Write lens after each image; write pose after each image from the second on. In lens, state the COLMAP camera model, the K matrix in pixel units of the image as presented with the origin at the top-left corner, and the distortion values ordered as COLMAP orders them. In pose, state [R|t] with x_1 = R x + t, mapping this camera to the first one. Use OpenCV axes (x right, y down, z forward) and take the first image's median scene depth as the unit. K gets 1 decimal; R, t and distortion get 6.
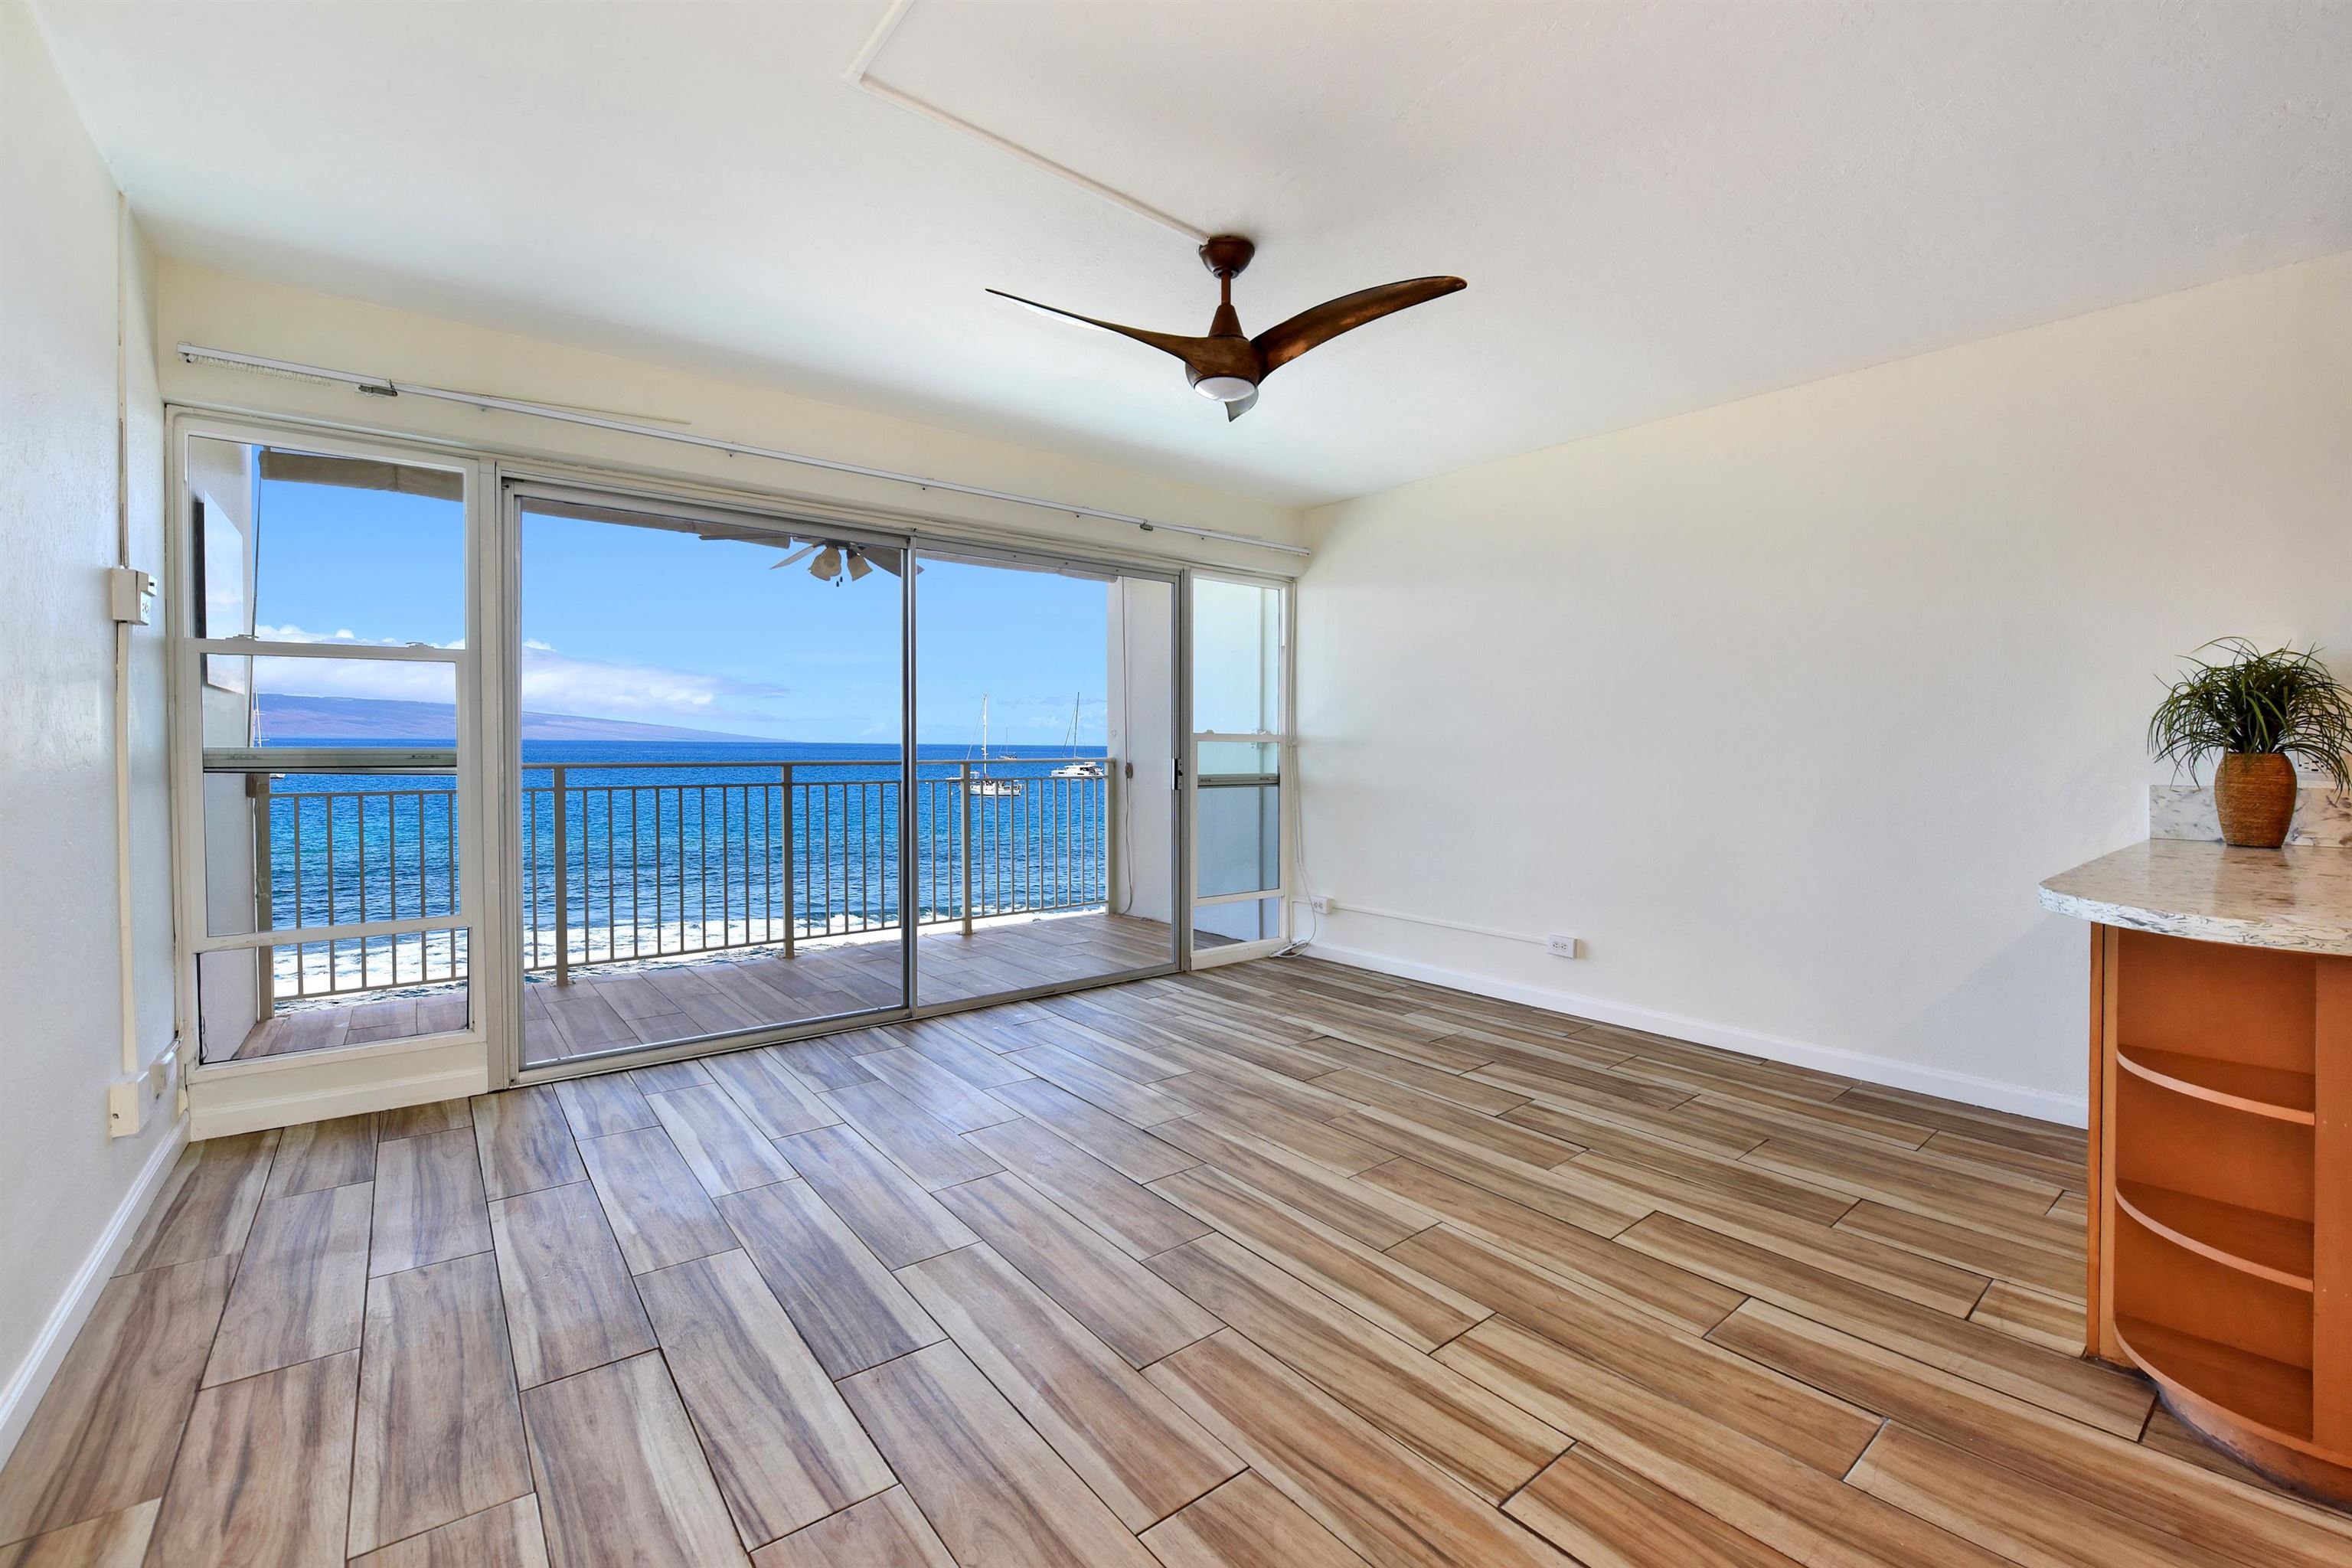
lens RADIAL K [[1011.7, 0, 1147.5], [0, 1011.7, 754.2], [0, 0, 1]] dist [-0.026074, -0.000065]
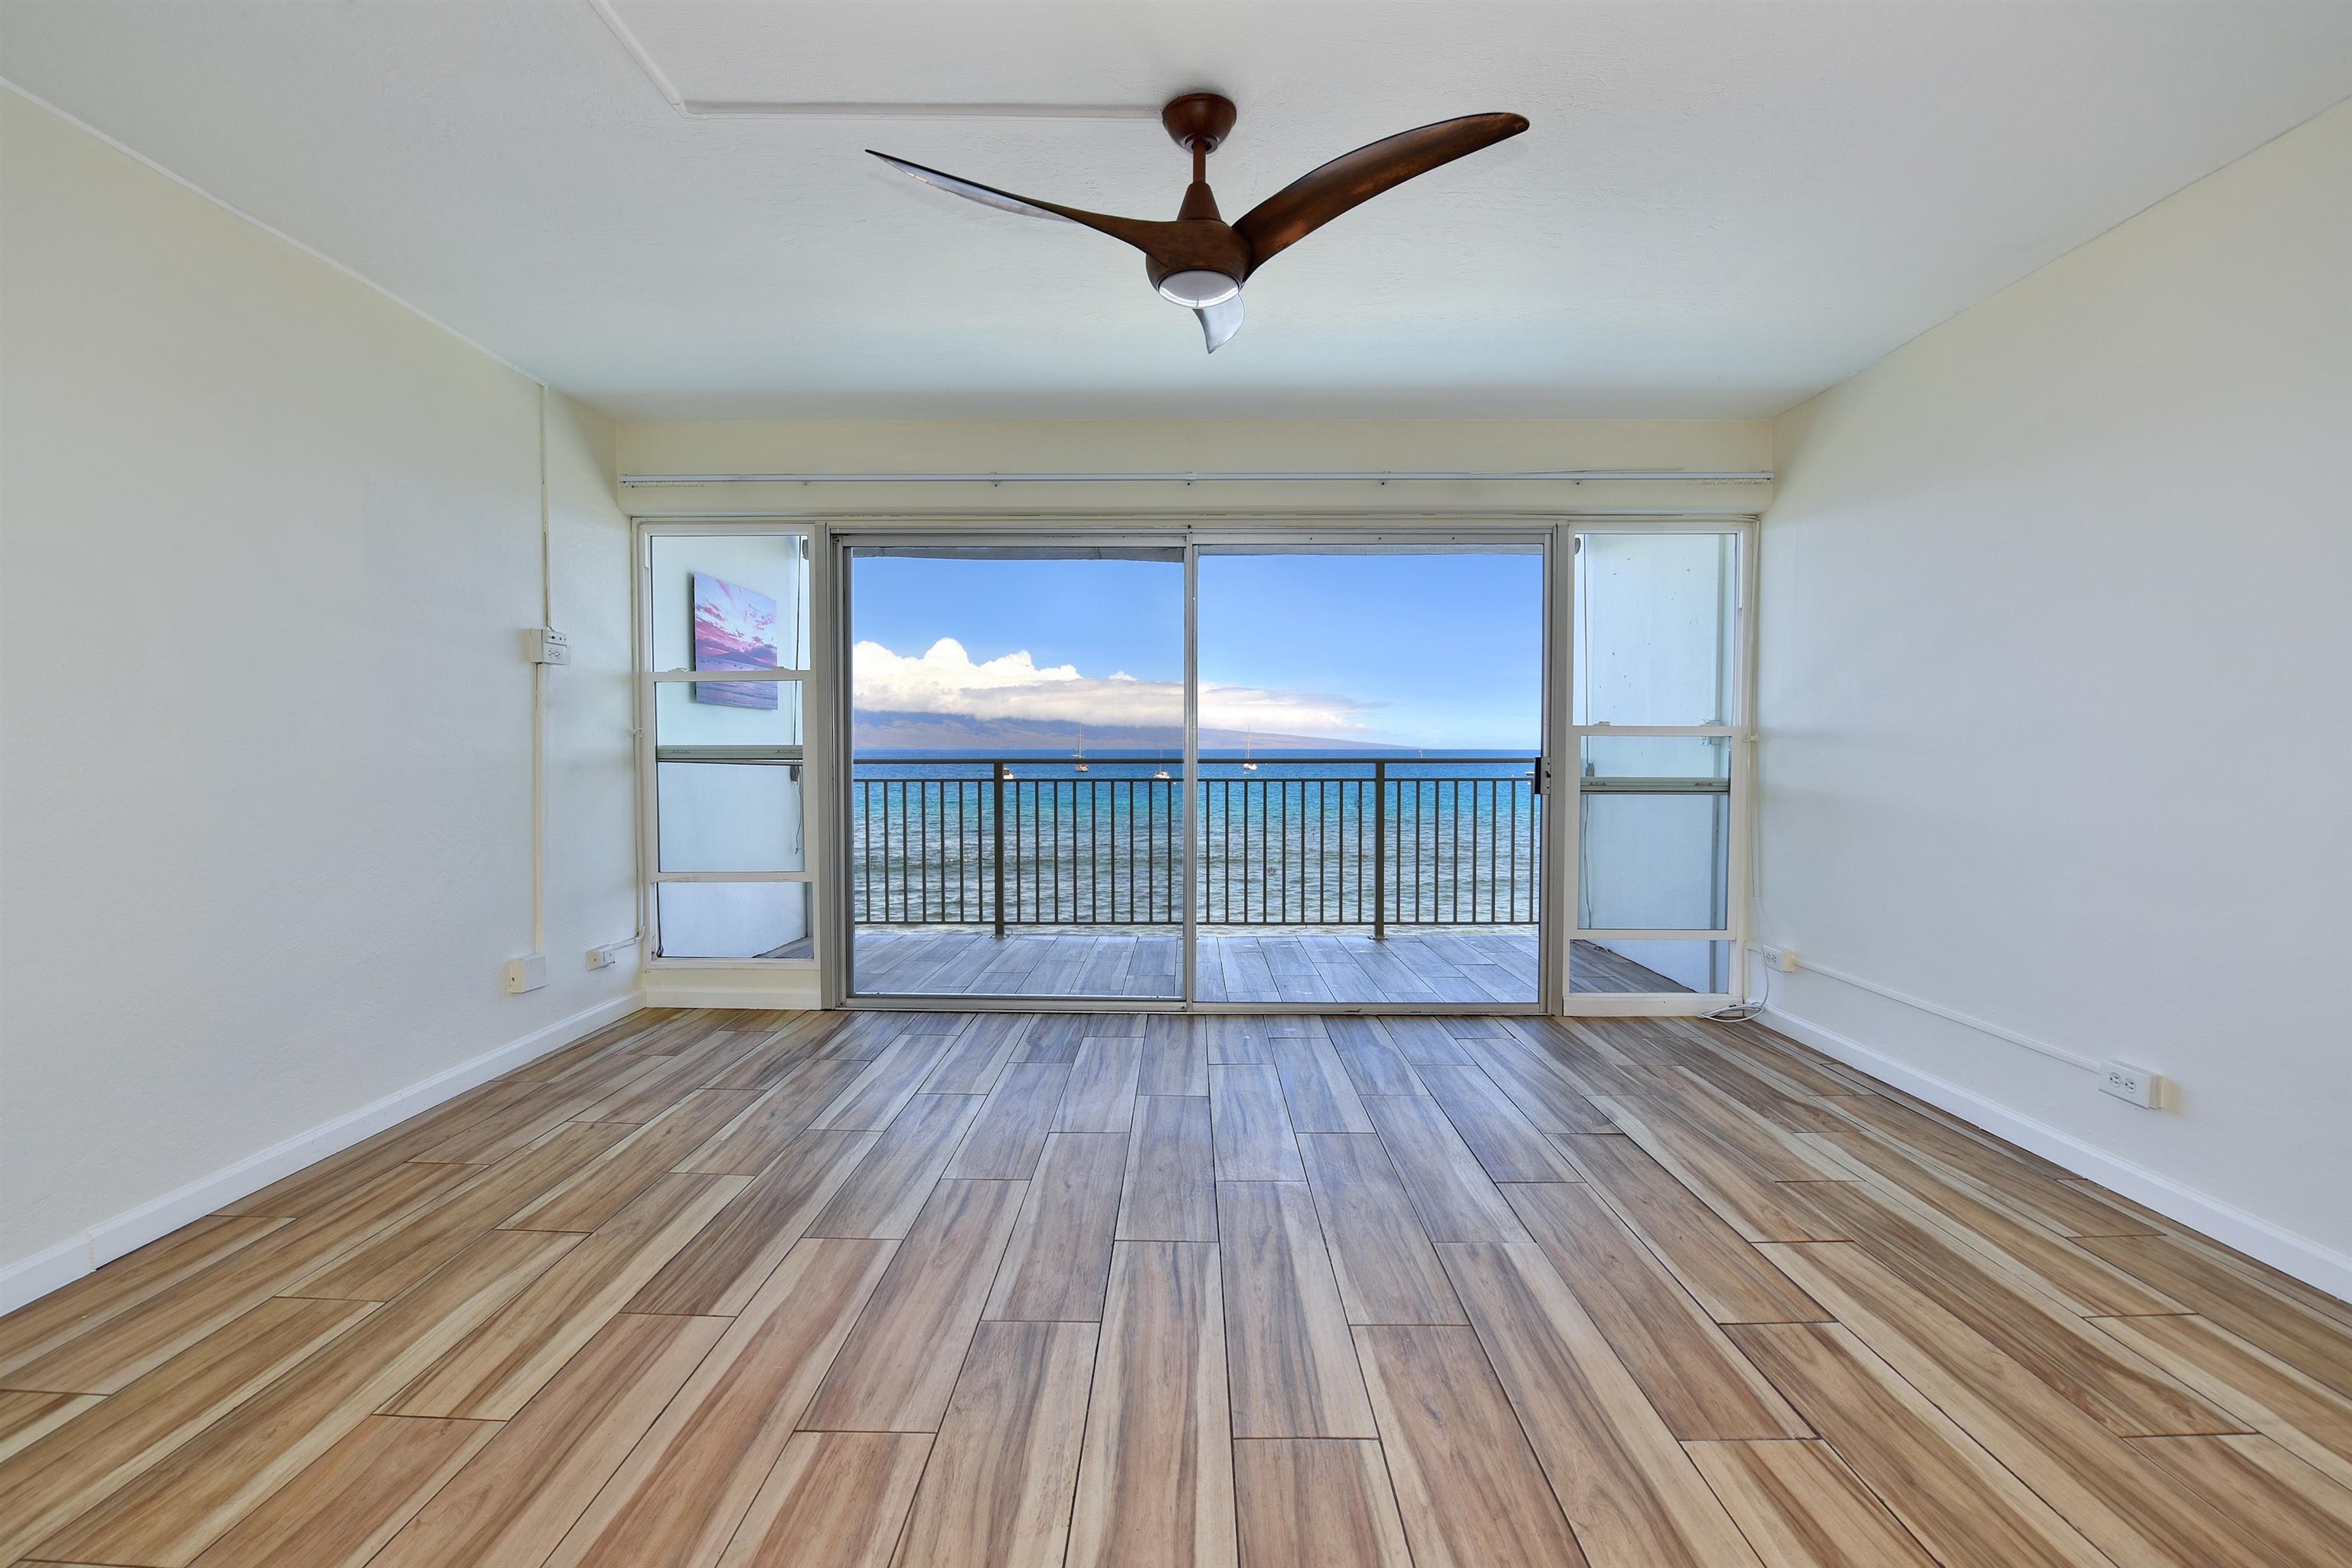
lens RADIAL K [[947.7, 0, 1161.5], [0, 947.7, 761.0], [0, 0, 1]] dist [-0.017910, -0.000540]
pose [[0.770478, 0.007450, -0.637423, 0.516087], [-0.003663, 0.999967, 0.007259, 0.005862], [0.637456, -0.003258, 0.770480, 0.377541]]
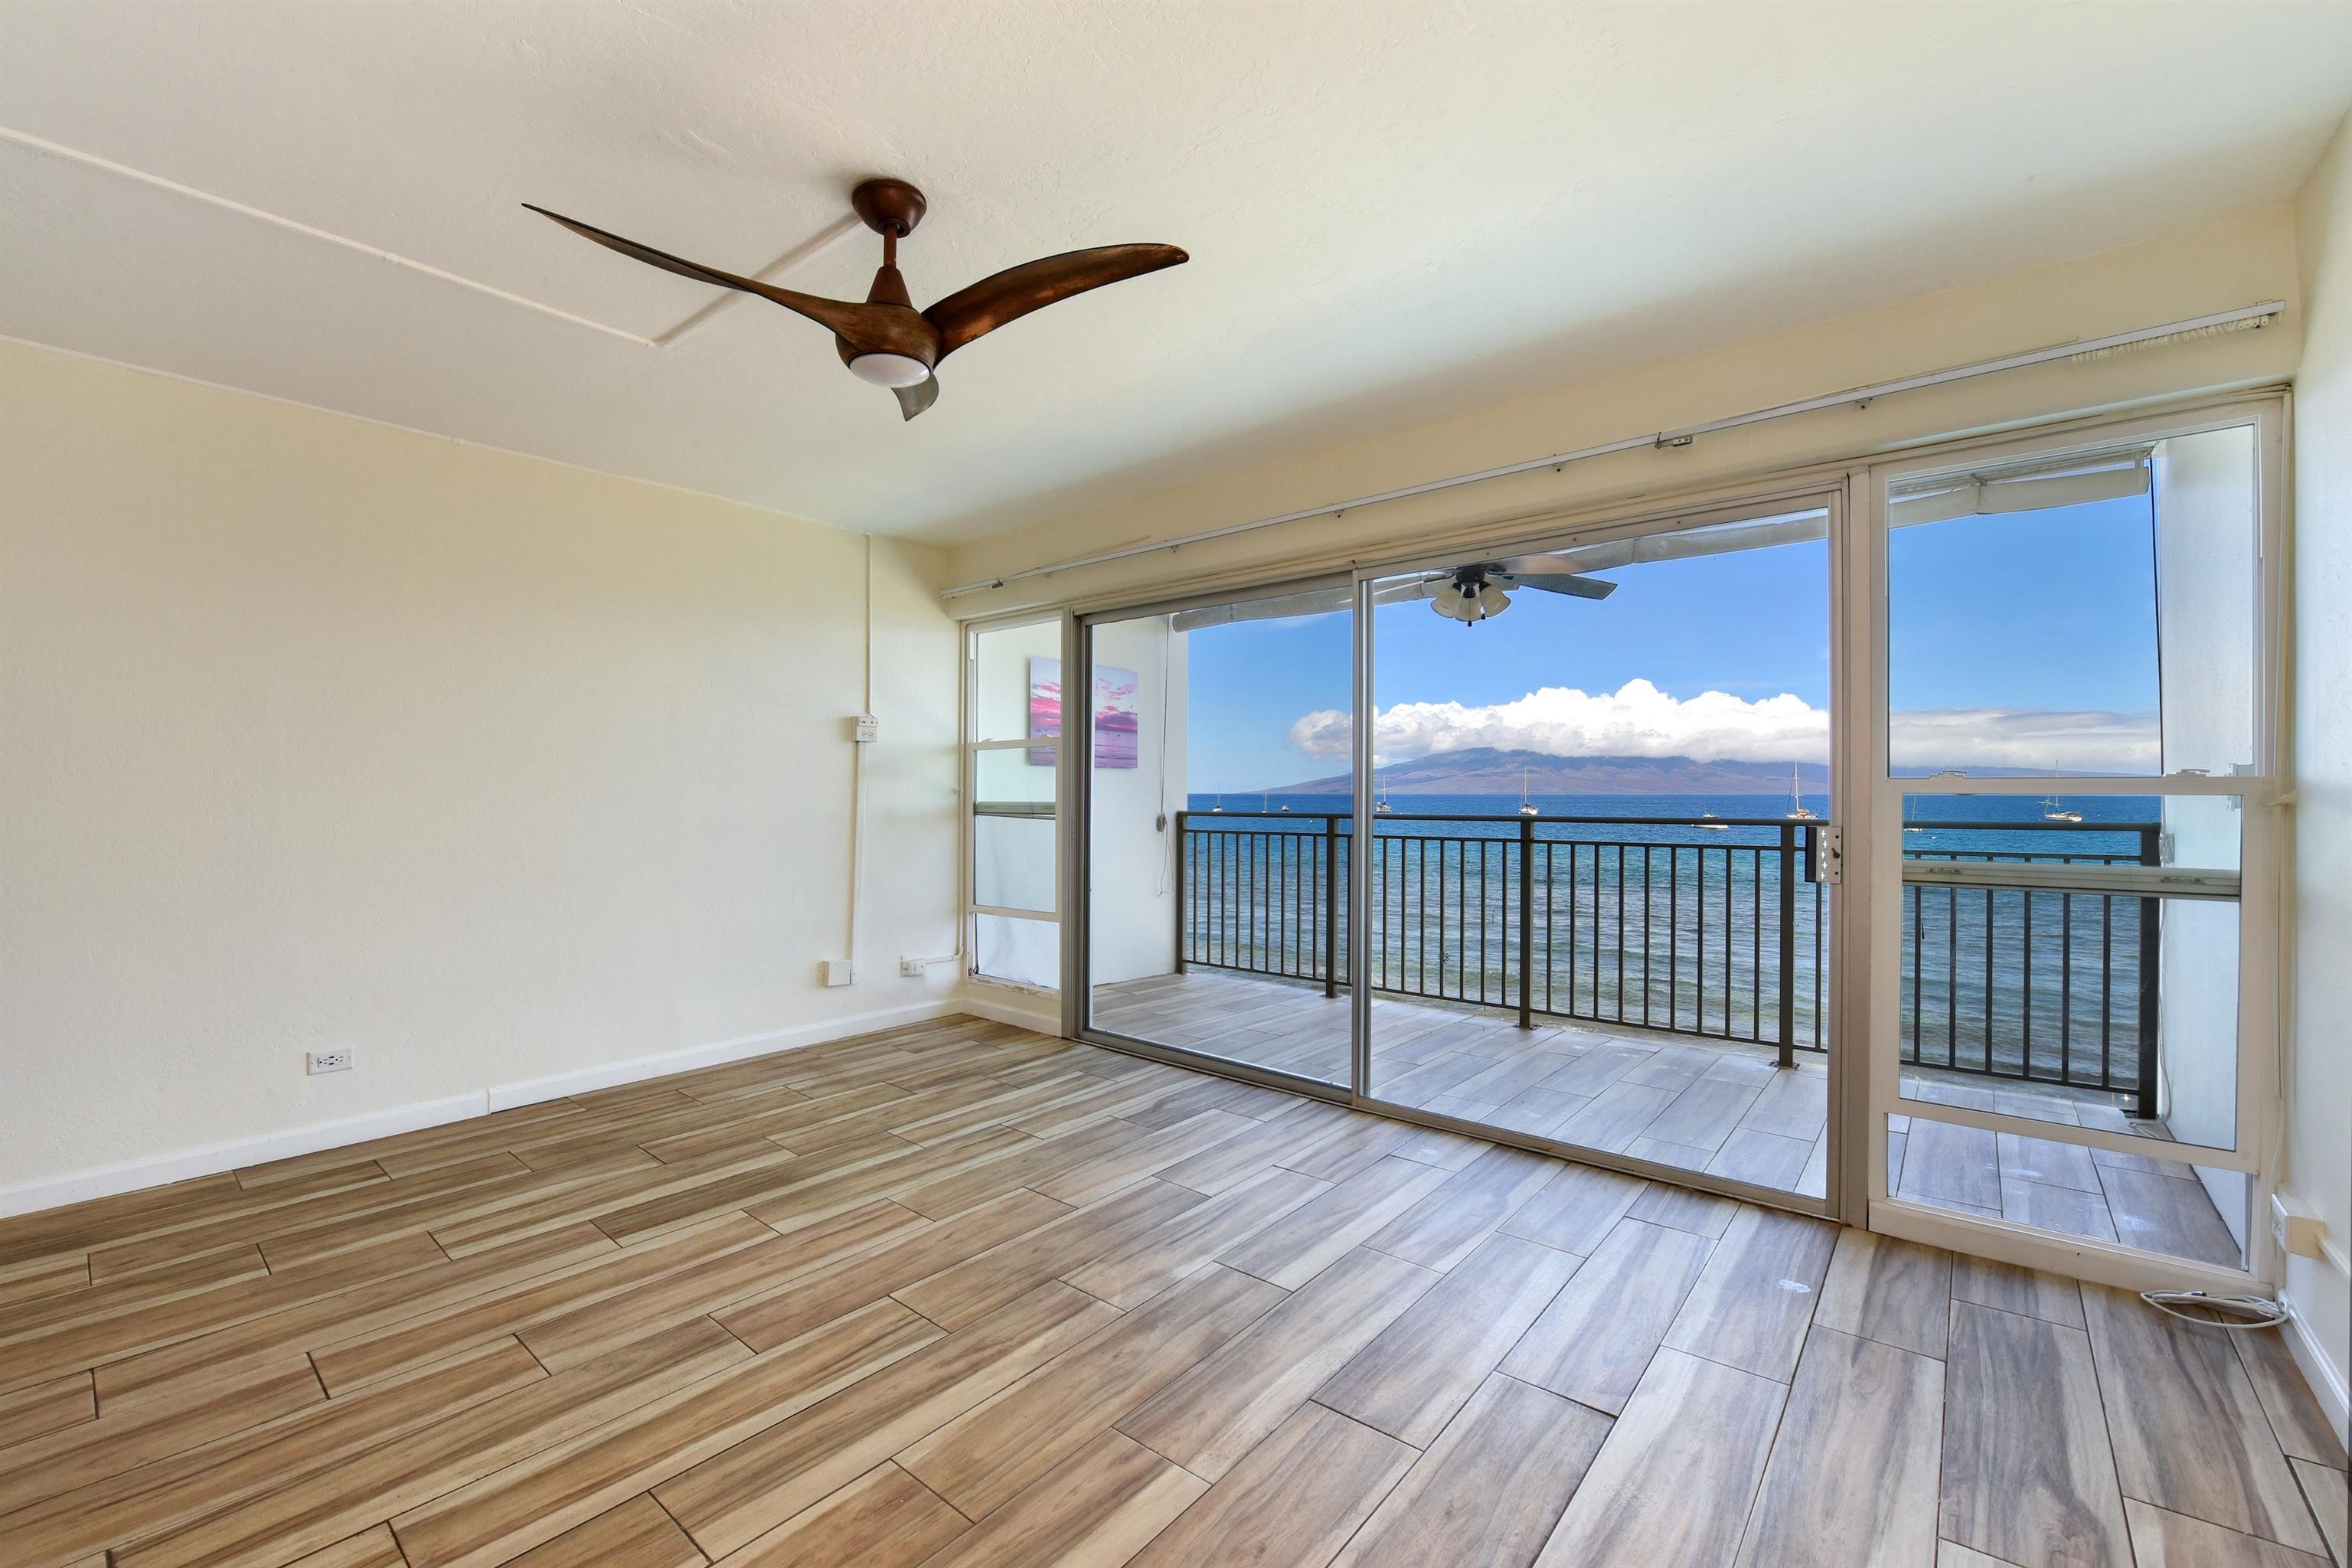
lens RADIAL K [[946.7, 0, 1235.9], [0, 946.7, 782.4], [0, 0, 1]] dist [-0.019247, -0.000309]
pose [[0.215755, -0.012141, -0.976372, 0.837567], [-0.008128, 0.999866, -0.014229, -0.018089], [0.976414, 0.011006, 0.215628, 1.061183]]
